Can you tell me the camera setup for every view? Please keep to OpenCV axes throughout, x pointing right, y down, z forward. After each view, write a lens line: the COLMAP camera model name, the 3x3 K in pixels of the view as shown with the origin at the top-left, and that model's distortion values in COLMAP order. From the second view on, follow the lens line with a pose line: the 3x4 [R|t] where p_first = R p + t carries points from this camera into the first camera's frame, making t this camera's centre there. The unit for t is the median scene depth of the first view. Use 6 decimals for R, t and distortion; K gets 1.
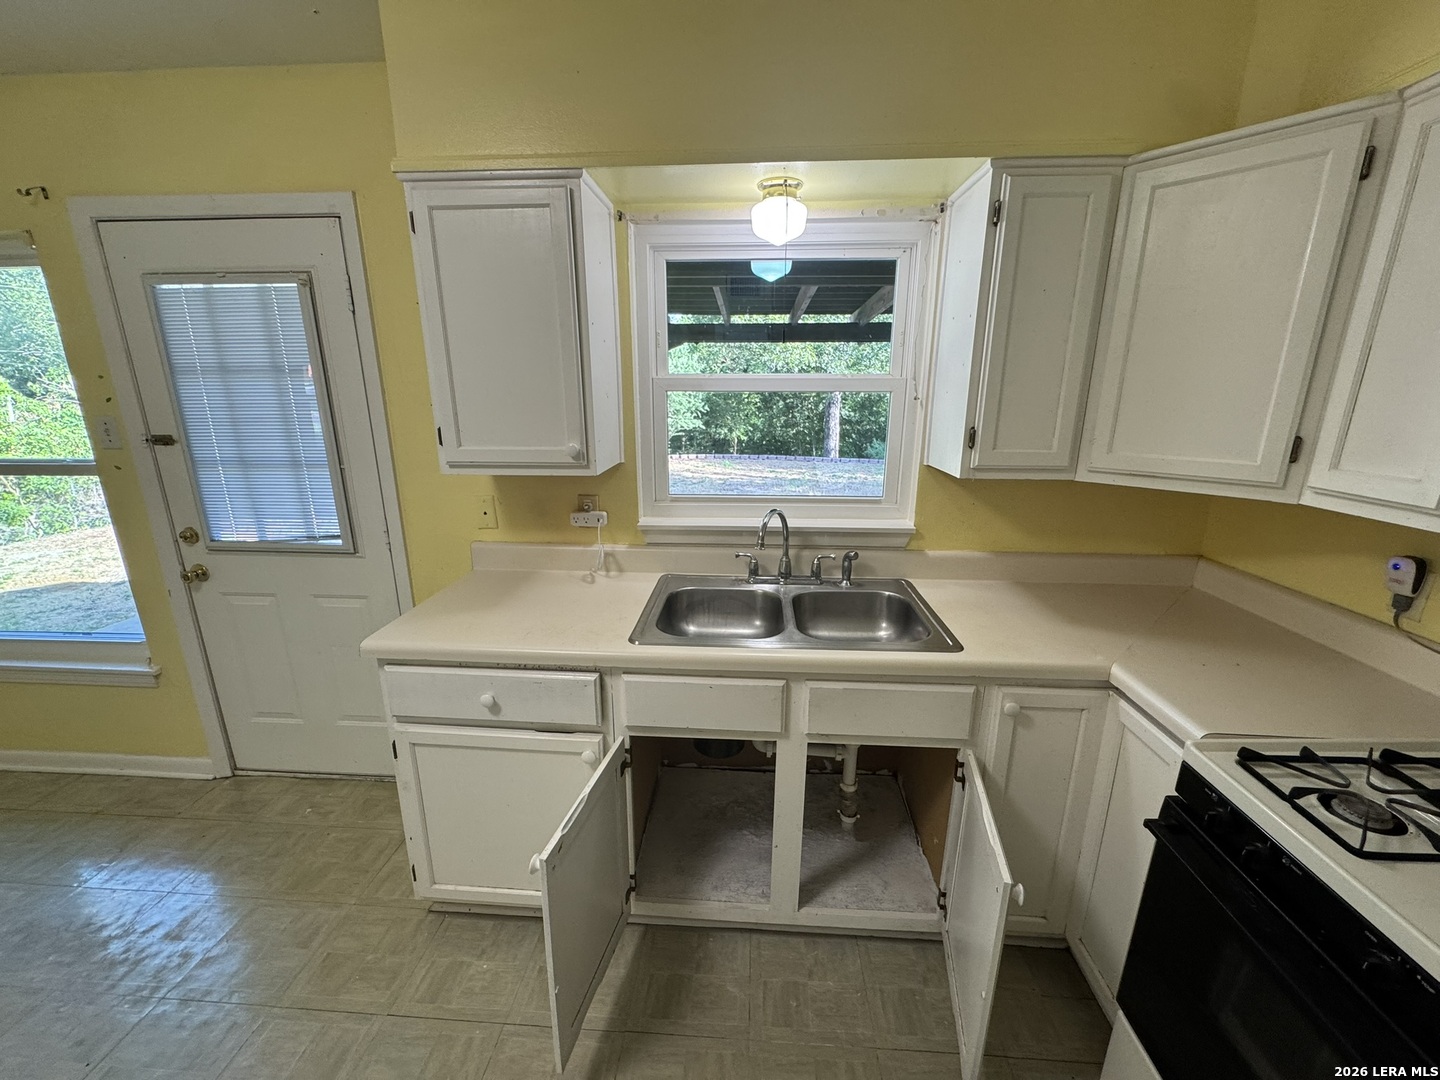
lens RADIAL K [[572.4, 0, 720.0], [0, 572.4, 540.0], [0, 0, 1]] dist [-0.002736, -0.000275]
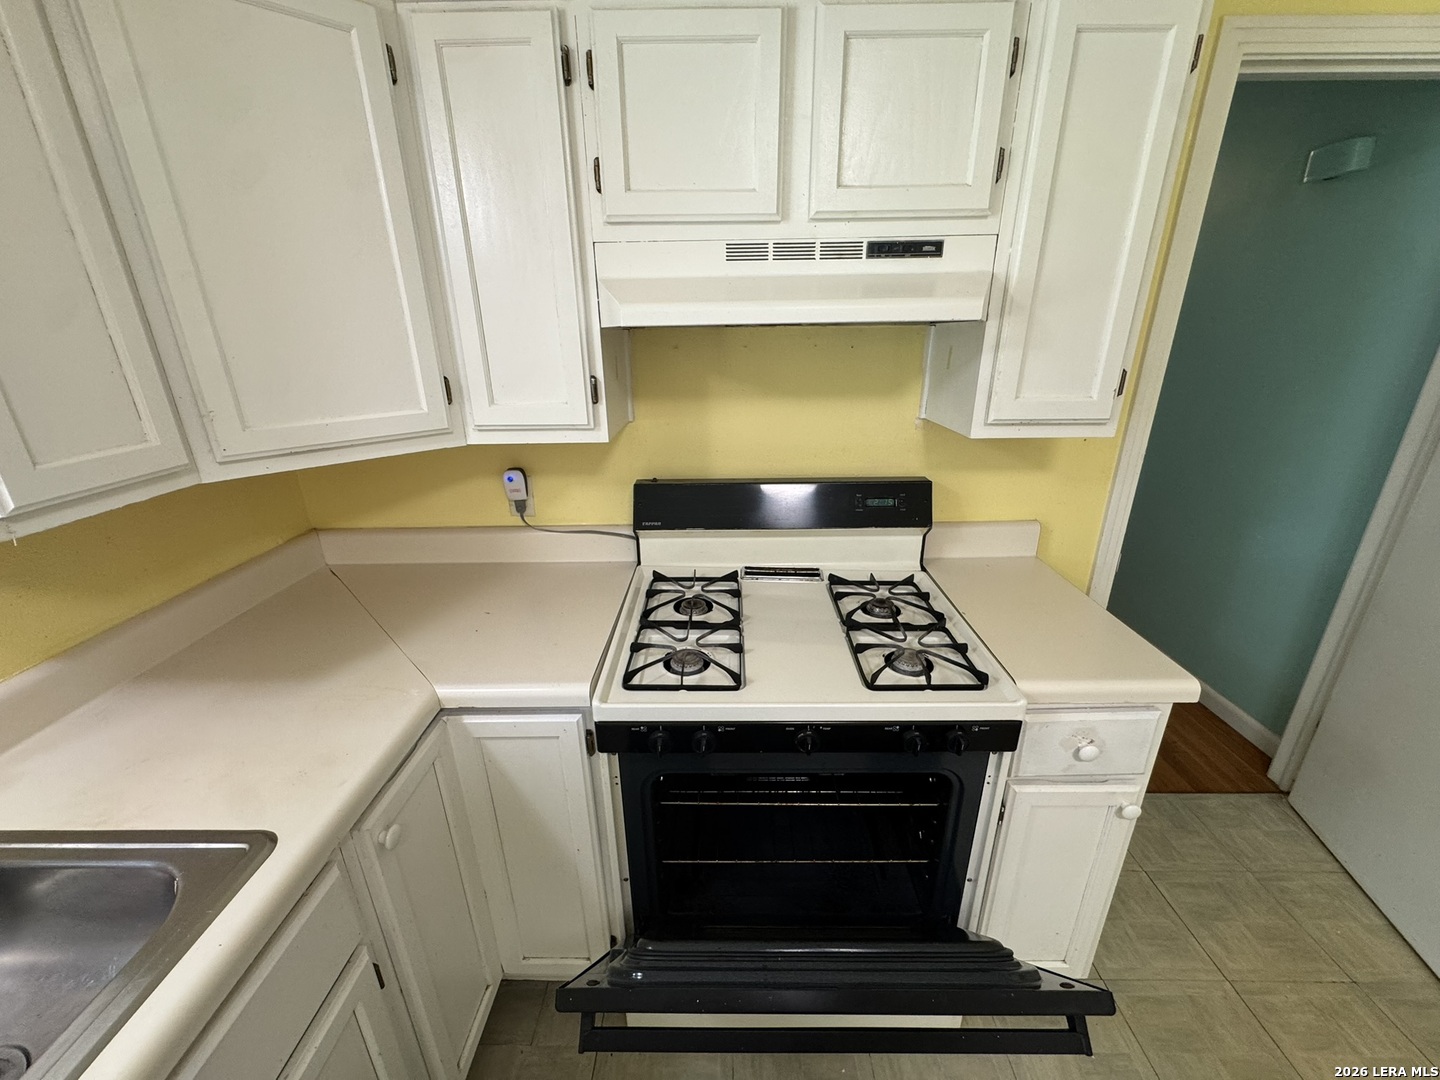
lens RADIAL K [[572.4, 0, 720.0], [0, 572.4, 540.0], [0, 0, 1]] dist [-0.002736, -0.000275]
pose [[-0.049350, -0.349716, 0.935555, 0.004367], [0.268118, 0.897677, 0.349699, -0.092663], [-0.962121, 0.268097, 0.049464, 0.368639]]
